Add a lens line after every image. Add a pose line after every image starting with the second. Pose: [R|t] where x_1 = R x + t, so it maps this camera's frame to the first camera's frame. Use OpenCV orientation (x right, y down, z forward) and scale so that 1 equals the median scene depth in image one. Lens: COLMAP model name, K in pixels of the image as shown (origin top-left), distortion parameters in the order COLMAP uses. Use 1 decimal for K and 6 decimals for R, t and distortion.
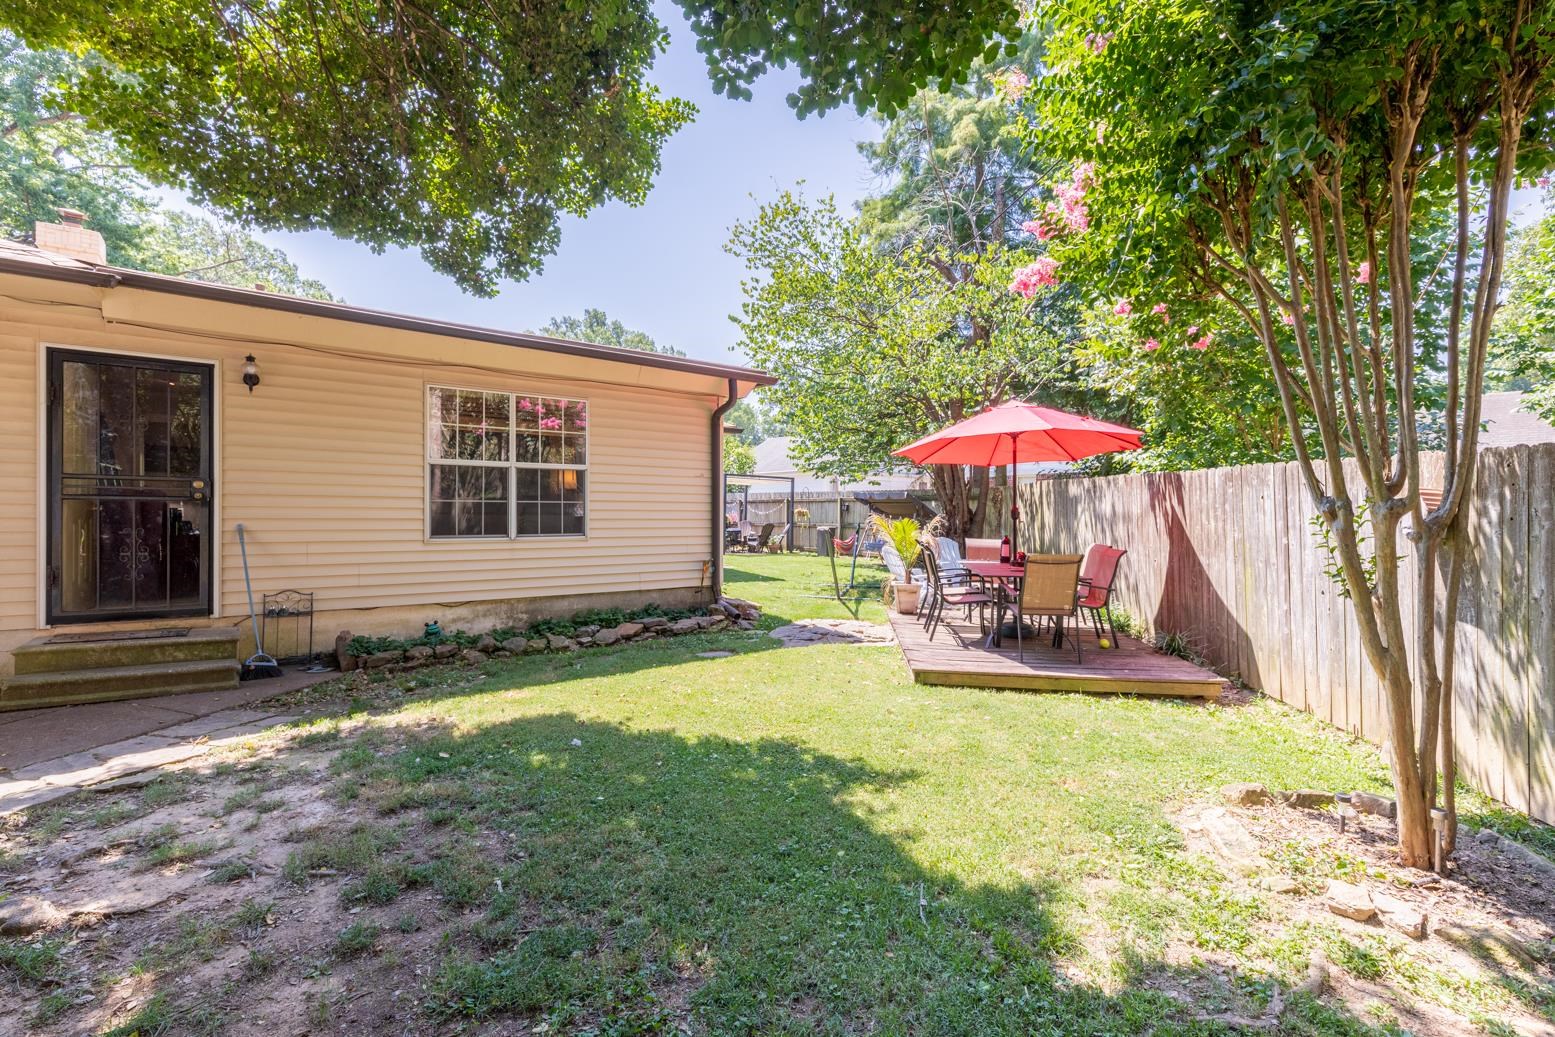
lens RADIAL K [[723.1, 0, 778.7], [0, 723.1, 526.6], [0, 0, 1]] dist [0.001574, 0.000020]
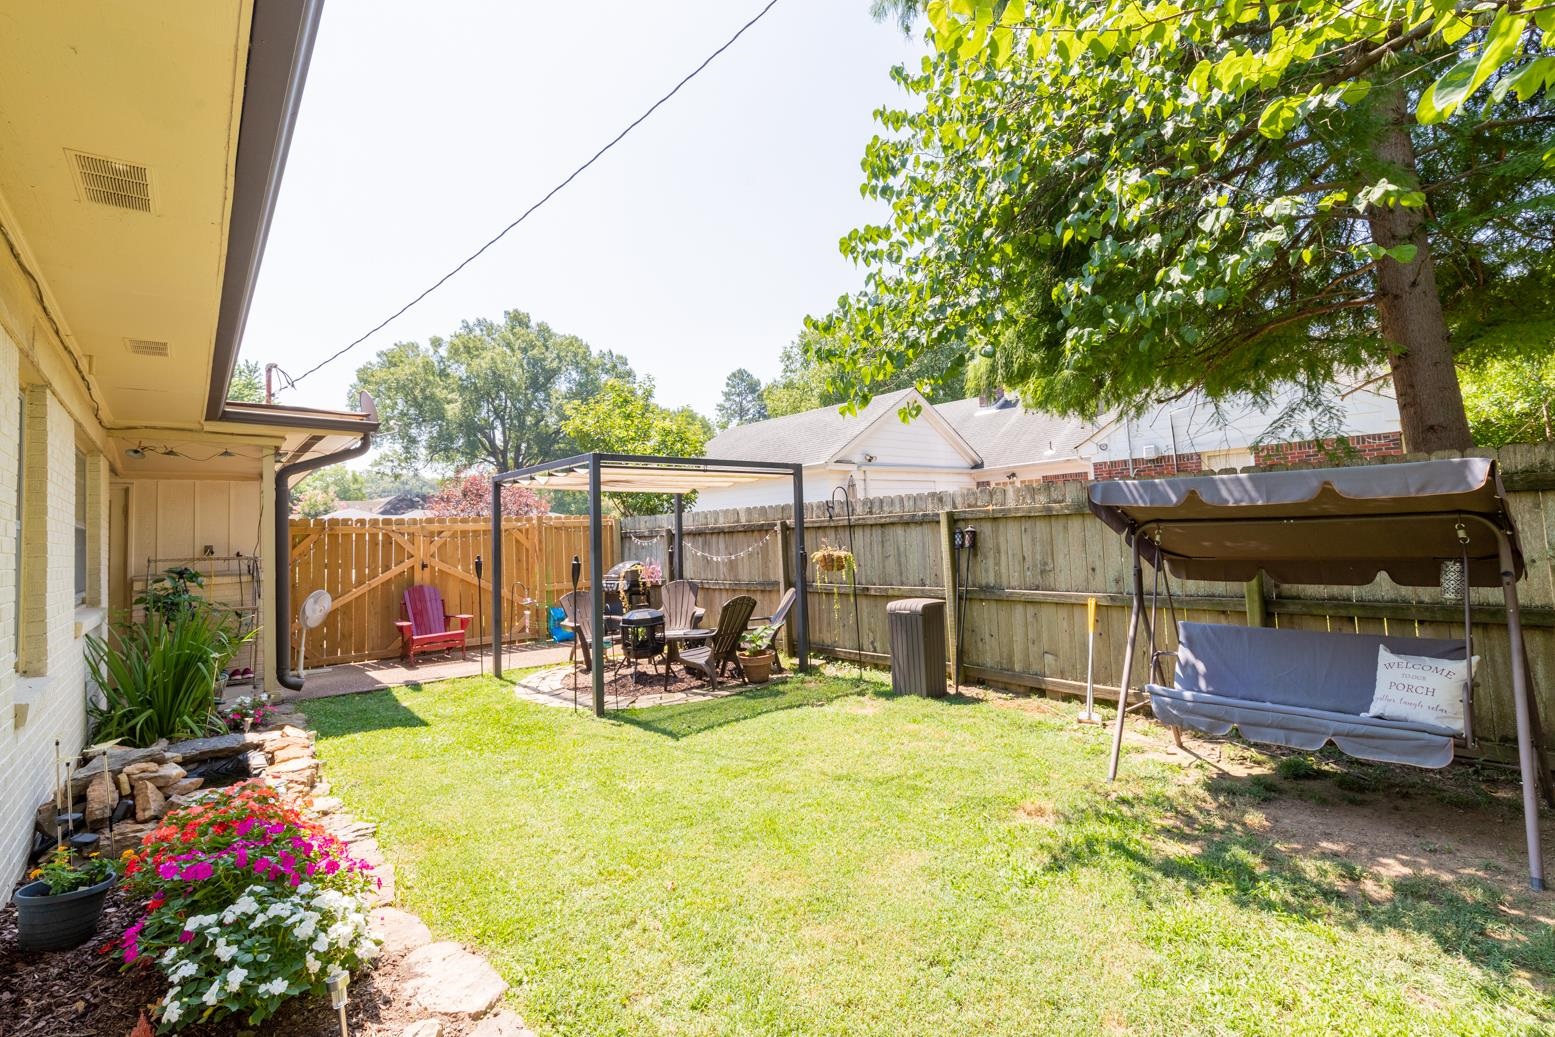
lens RADIAL K [[723.1, 0, 778.7], [0, 723.1, 526.6], [0, 0, 1]] dist [0.001574, 0.000020]
pose [[0.997587, -0.045801, 0.052180, -0.012083], [0.047446, 0.998401, -0.030730, -0.026235], [-0.050689, 0.033132, 0.998165, 0.672754]]
